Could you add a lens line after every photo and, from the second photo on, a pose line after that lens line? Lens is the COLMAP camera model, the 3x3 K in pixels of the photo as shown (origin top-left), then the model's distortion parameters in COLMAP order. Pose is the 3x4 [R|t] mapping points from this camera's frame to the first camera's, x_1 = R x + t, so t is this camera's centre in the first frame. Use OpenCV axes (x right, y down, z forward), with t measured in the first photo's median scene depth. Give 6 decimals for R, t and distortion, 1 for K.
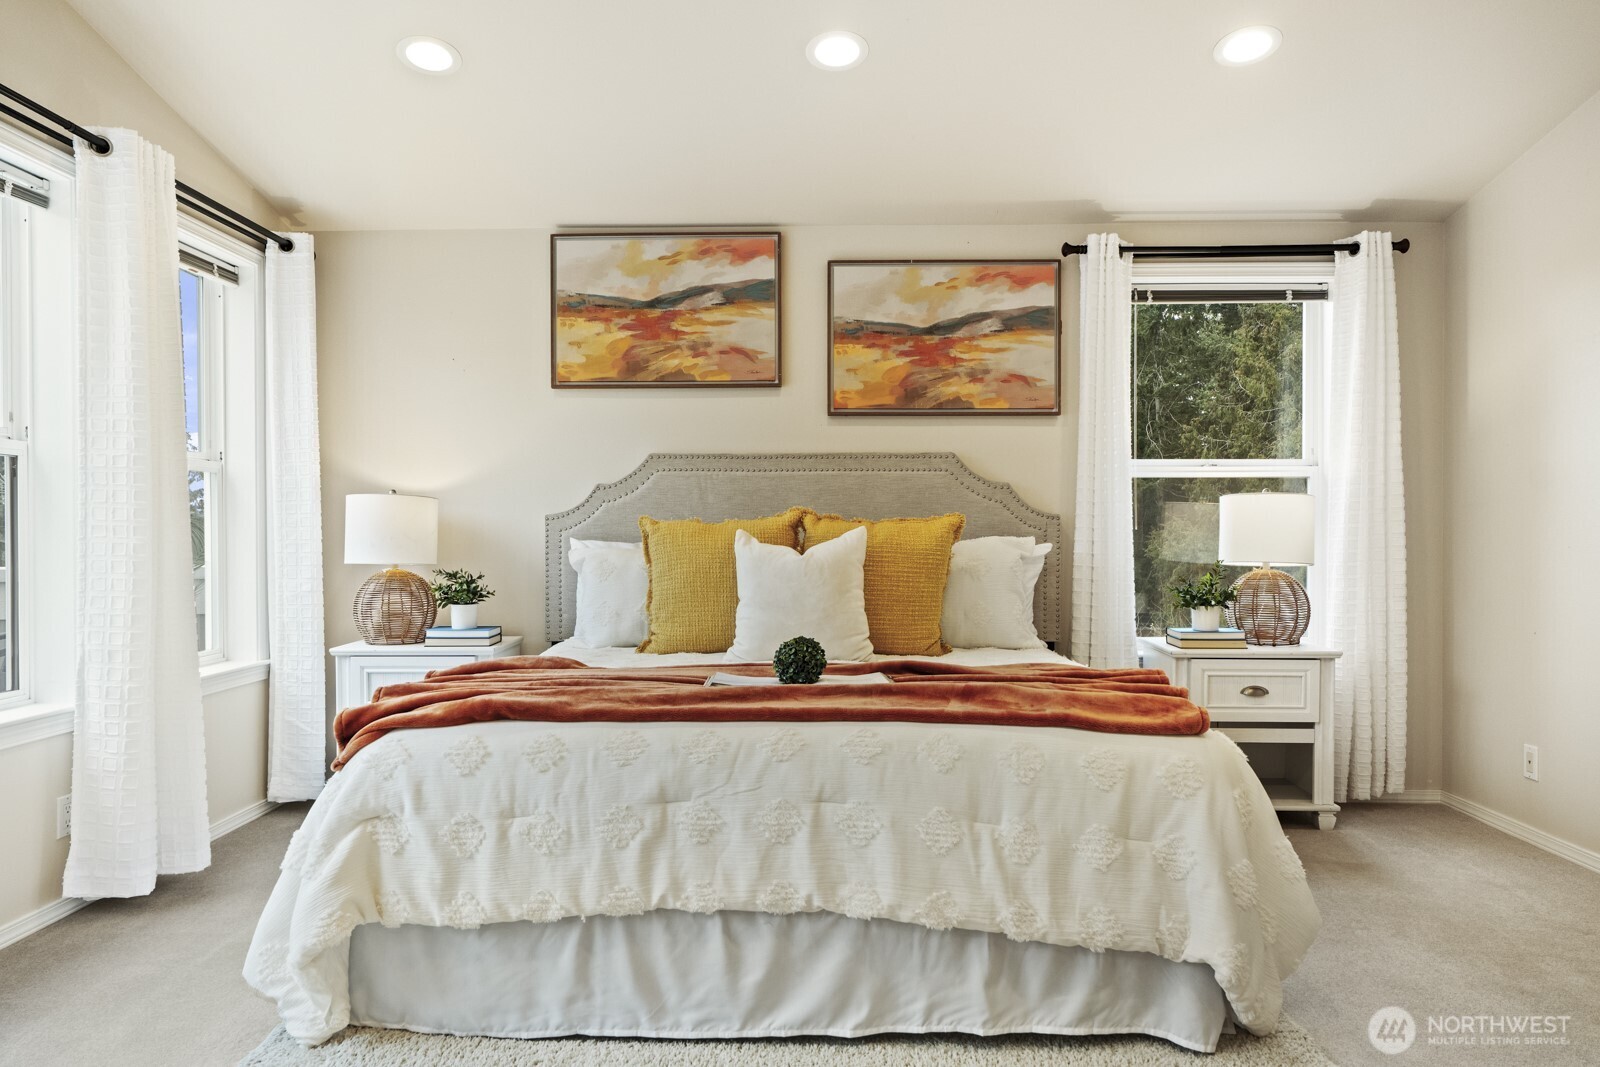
lens RADIAL K [[1066.3, 0, 794.6], [0, 1066.3, 550.0], [0, 0, 1]] dist [-0.005939, 0.000644]
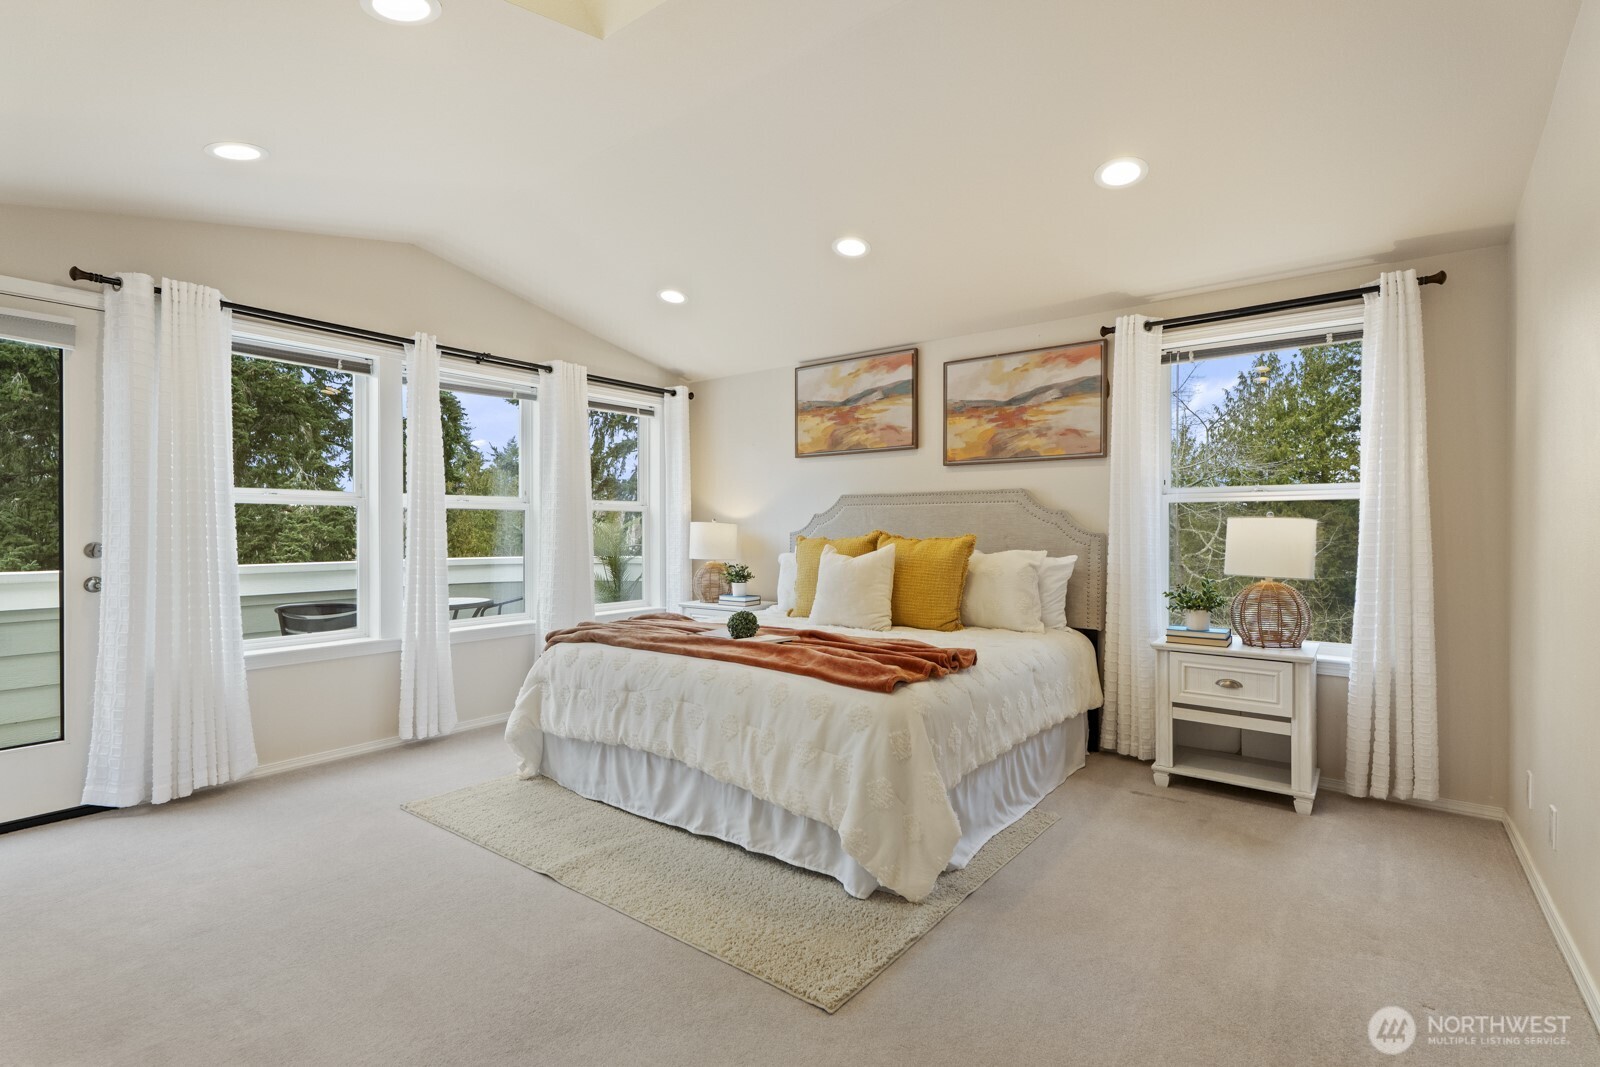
lens RADIAL K [[741.3, 0, 793.3], [0, 741.3, 535.8], [0, 0, 1]] dist [-0.000232, 0.000199]
pose [[0.809516, 0.005239, -0.587075, 0.483716], [-0.008478, 0.999960, -0.002767, -0.024577], [0.587037, 0.007217, 0.809528, 0.038045]]
